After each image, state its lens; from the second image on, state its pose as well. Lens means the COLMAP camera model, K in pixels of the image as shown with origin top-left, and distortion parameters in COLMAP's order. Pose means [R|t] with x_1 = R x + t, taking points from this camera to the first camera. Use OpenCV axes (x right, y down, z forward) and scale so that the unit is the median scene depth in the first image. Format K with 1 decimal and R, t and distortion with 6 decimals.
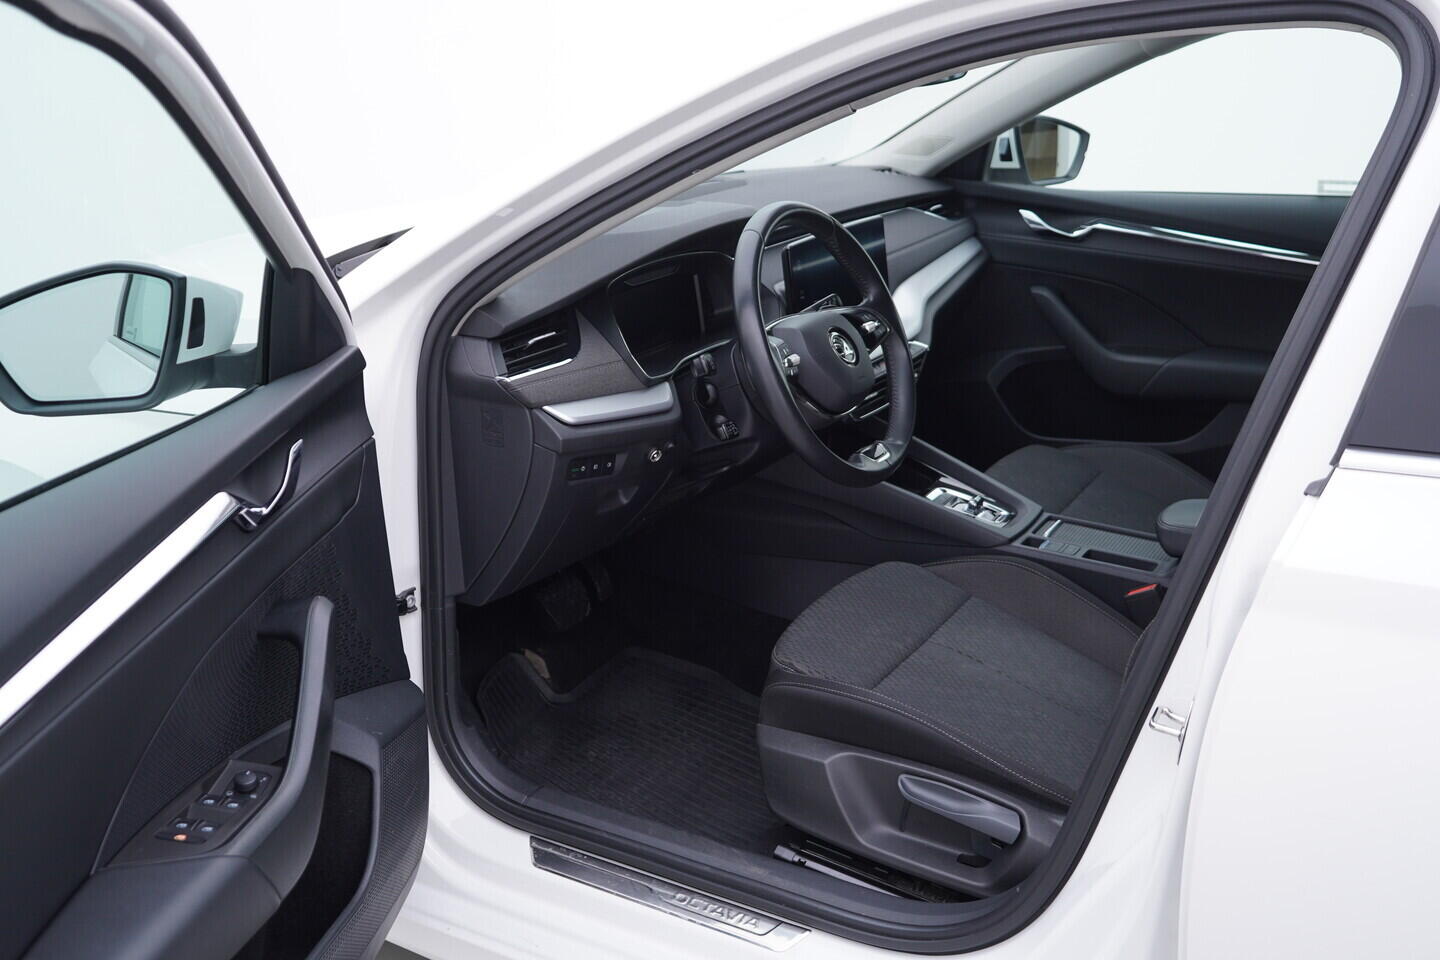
lens RADIAL K [[1487.7, 0, 720.0], [0, 1487.7, 480.0], [0, 0, 1]] dist [-0.002931, 0.004304]
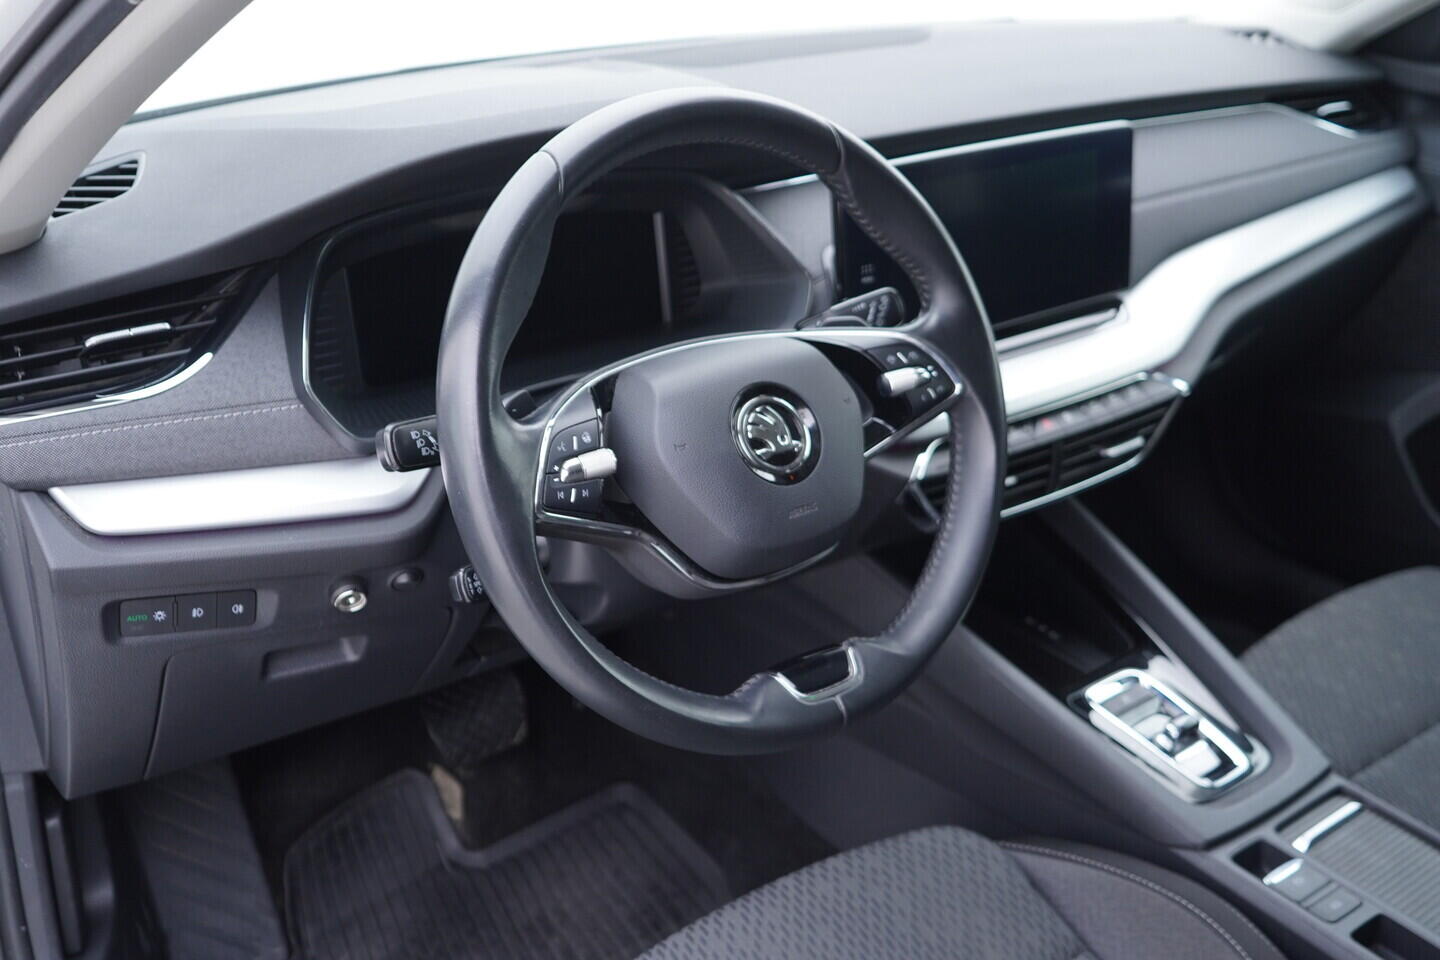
lens RADIAL K [[1565.1, 0, 666.4], [0, 1565.1, 485.5], [0, 0, 1]] dist [0.022621, 0.035760]
pose [[0.926491, 0.172235, -0.334589, 0.173439], [-0.139594, 0.982976, 0.119462, -0.103121], [0.349468, -0.063974, 0.934762, 0.450825]]
